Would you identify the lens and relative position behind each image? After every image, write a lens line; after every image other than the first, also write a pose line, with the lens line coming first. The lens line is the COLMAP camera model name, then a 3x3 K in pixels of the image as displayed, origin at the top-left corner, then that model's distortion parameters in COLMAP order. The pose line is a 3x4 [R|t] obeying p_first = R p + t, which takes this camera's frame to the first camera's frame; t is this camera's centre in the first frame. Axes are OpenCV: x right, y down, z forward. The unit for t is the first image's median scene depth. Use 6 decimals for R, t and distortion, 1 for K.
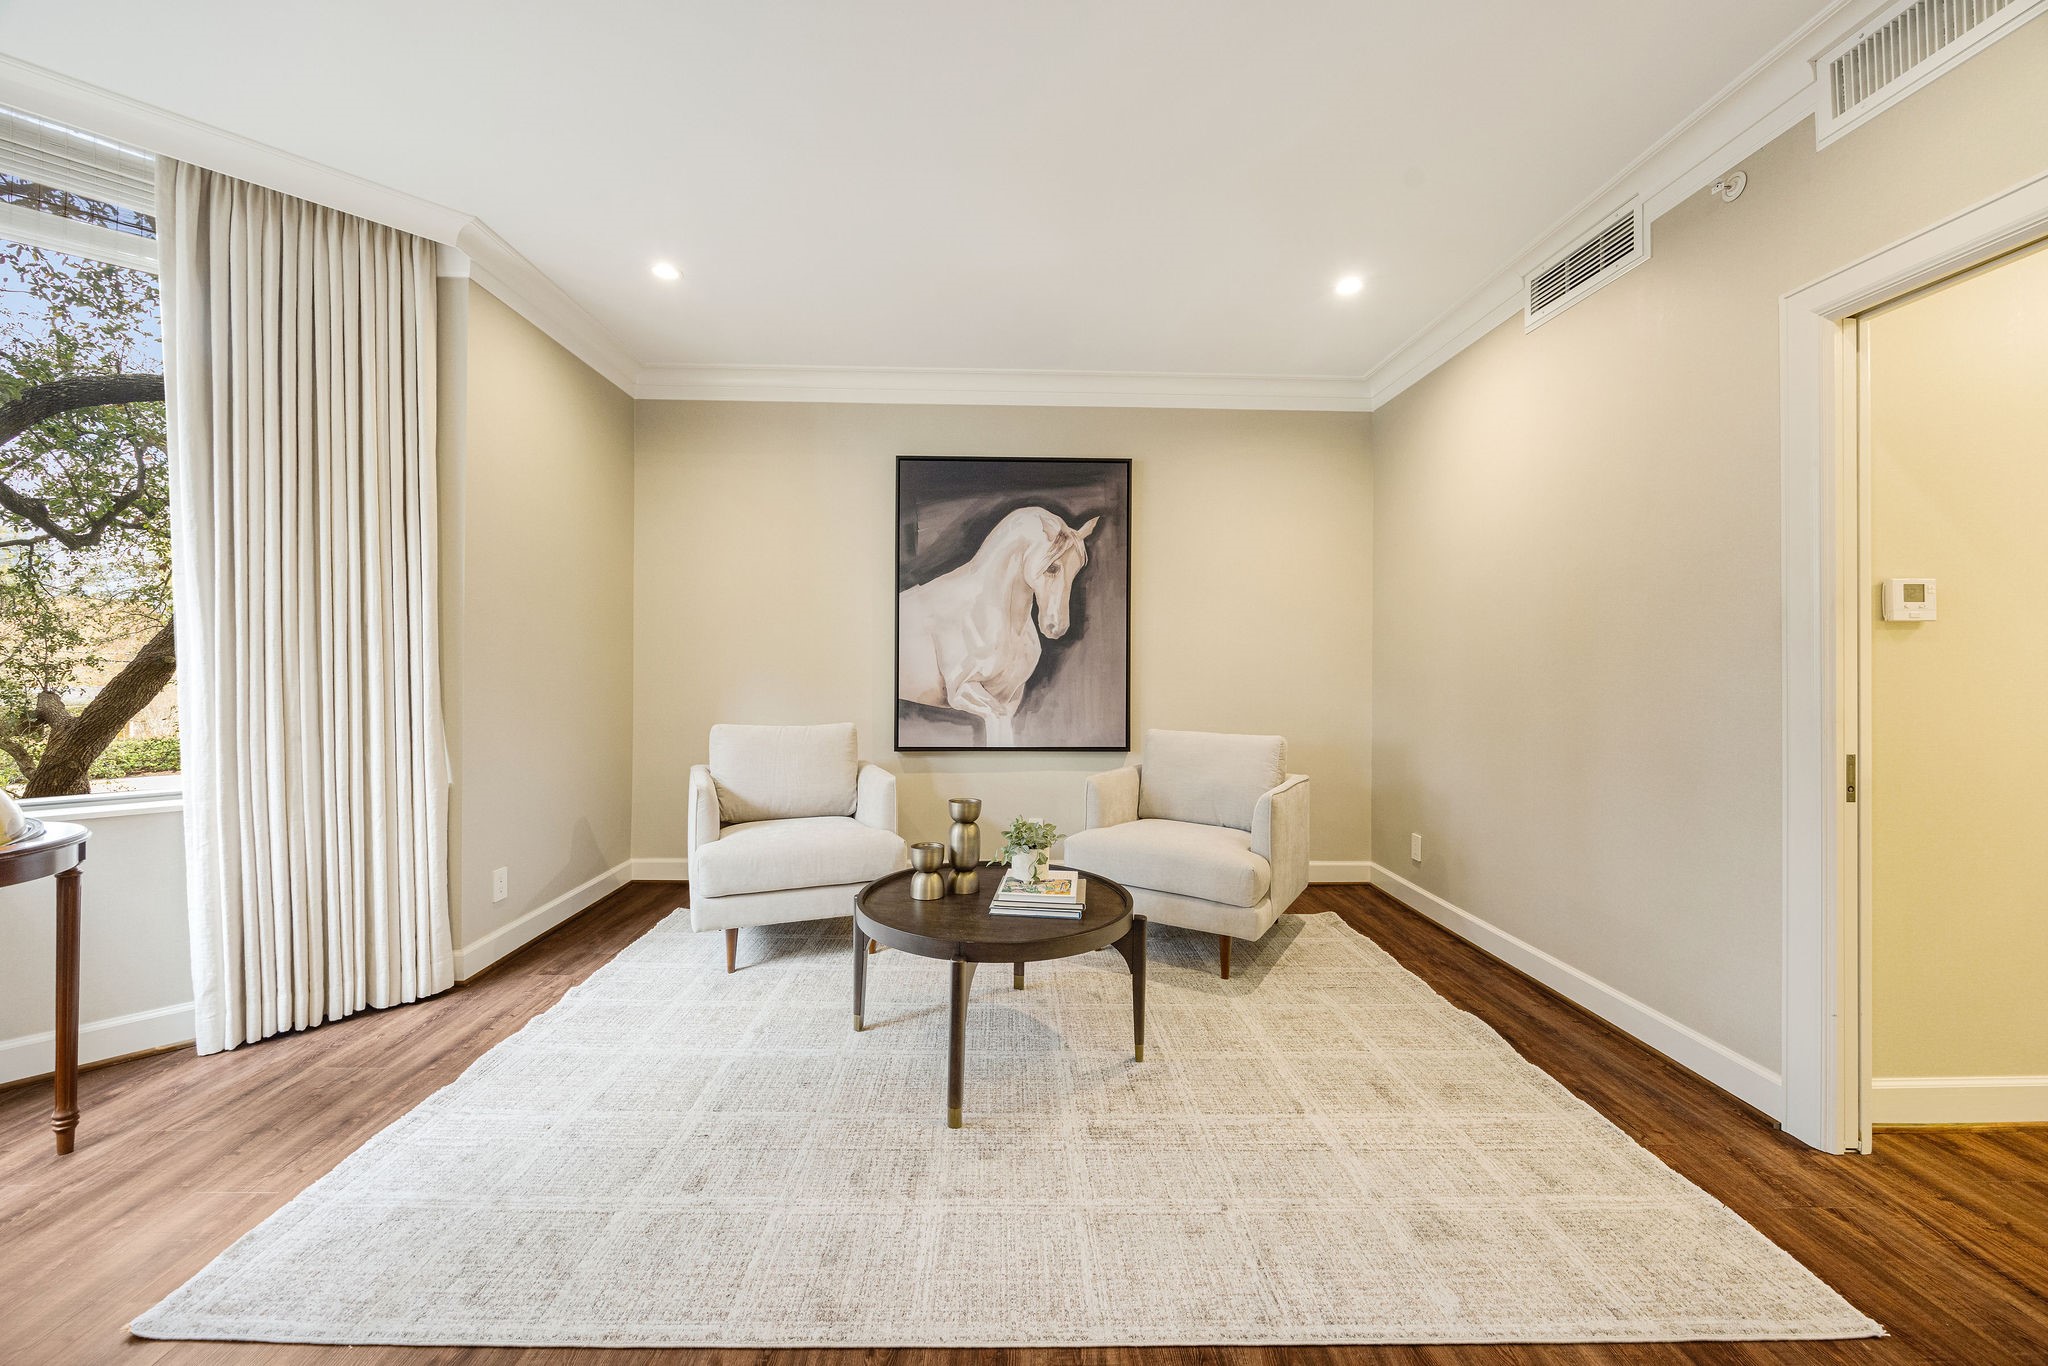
lens RADIAL K [[800.7, 0, 1023.6], [0, 800.7, 668.7], [0, 0, 1]] dist [-0.003841, -0.000371]
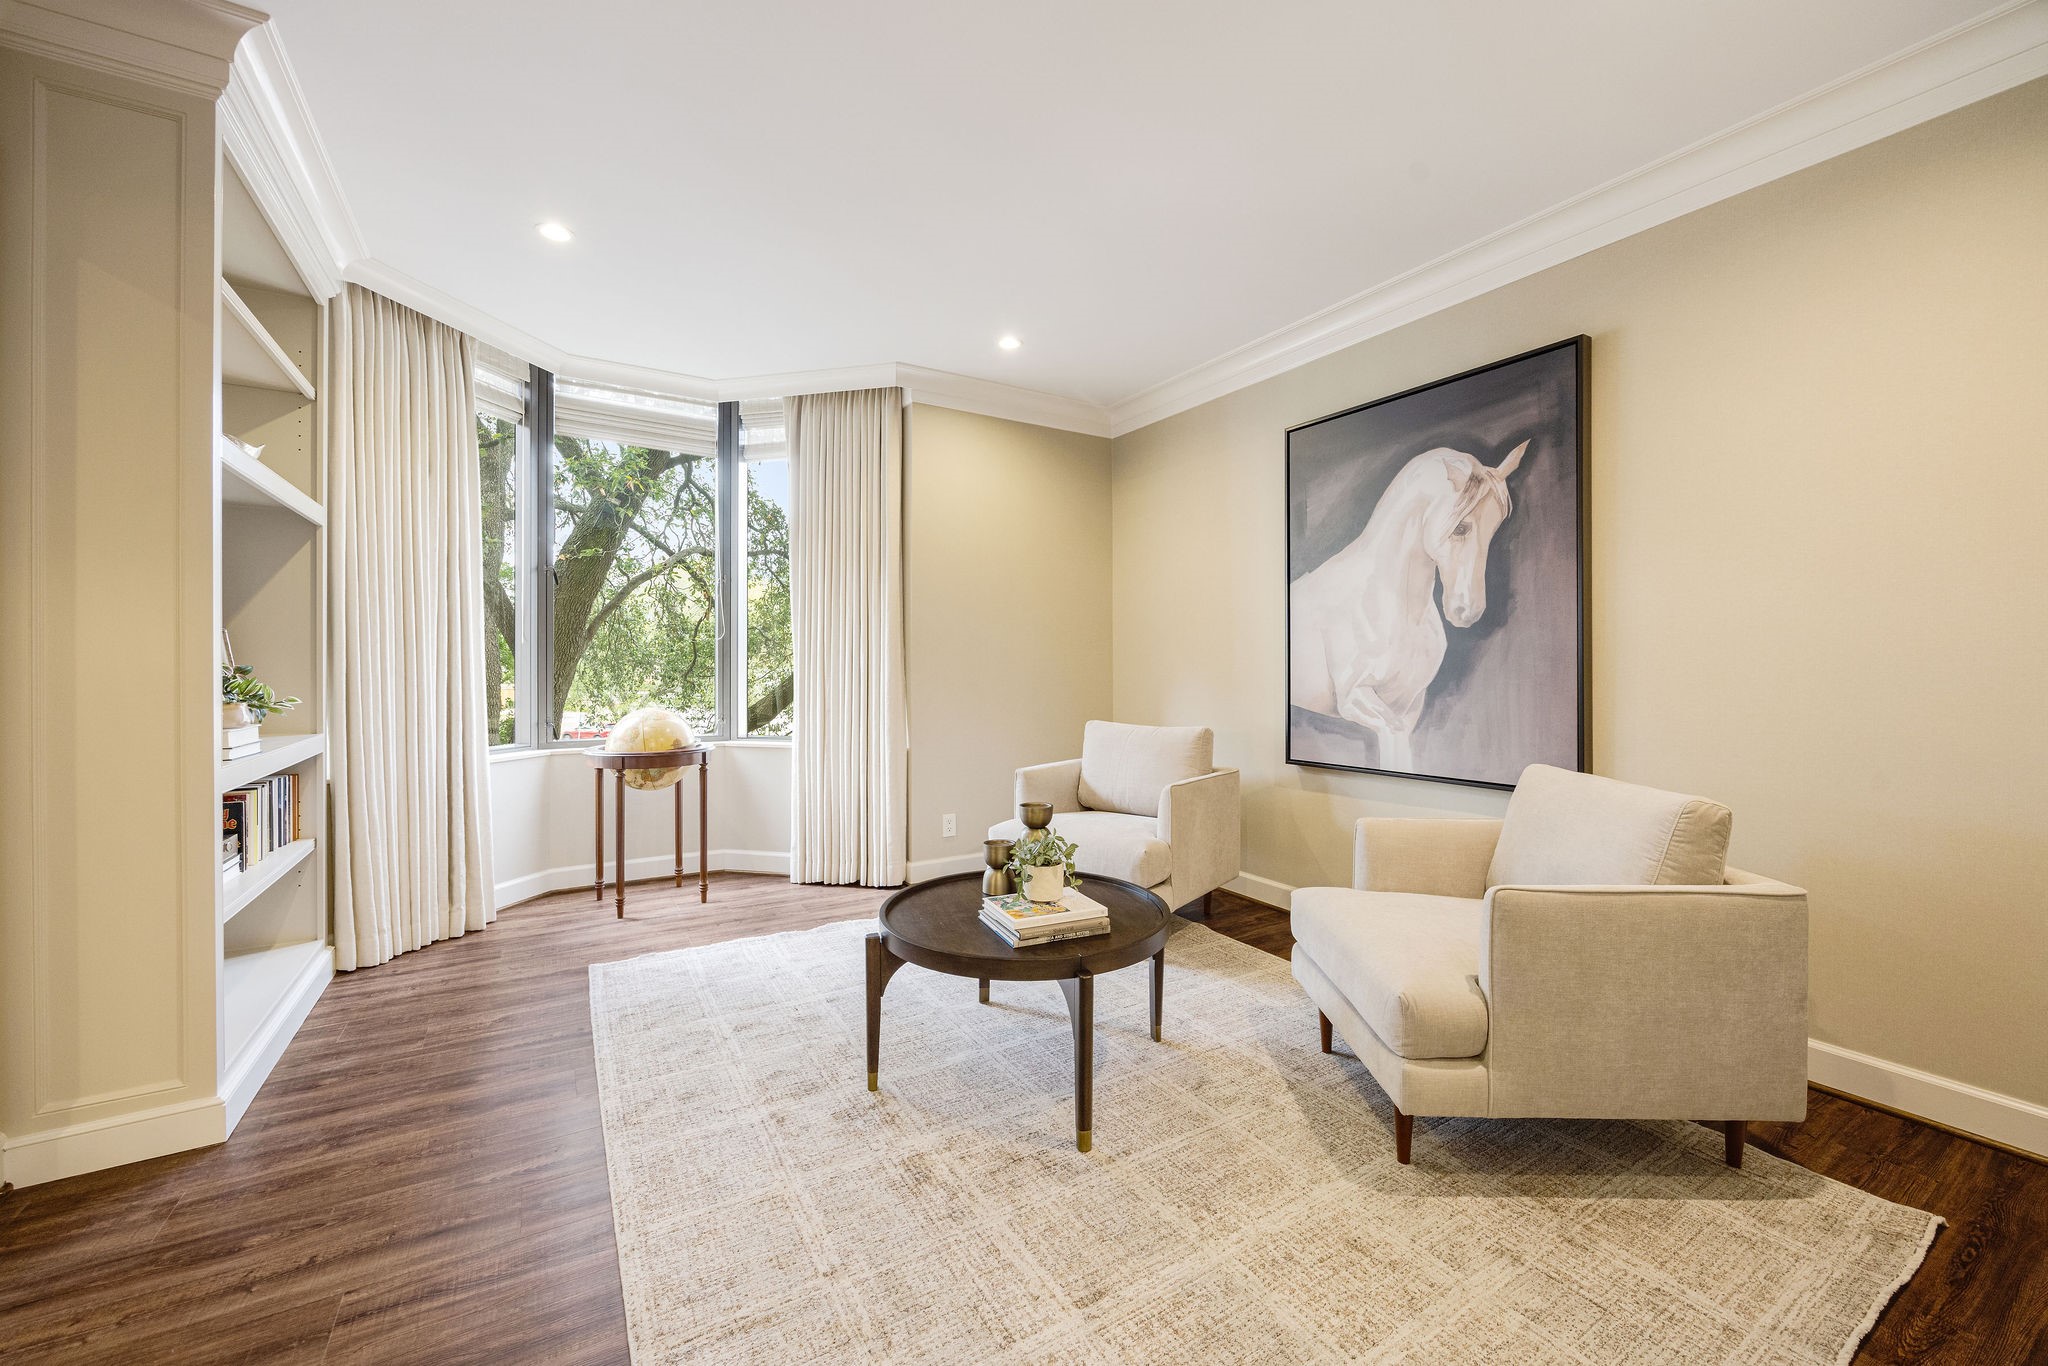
lens RADIAL K [[806.5, 0, 1021.8], [0, 806.5, 668.5], [0, 0, 1]] dist [-0.002483, -0.000699]
pose [[0.493096, -0.004859, -0.869961, 0.467611], [-0.001606, 0.999978, -0.006495, 0.004493], [0.869973, 0.004600, 0.493078, 0.307040]]
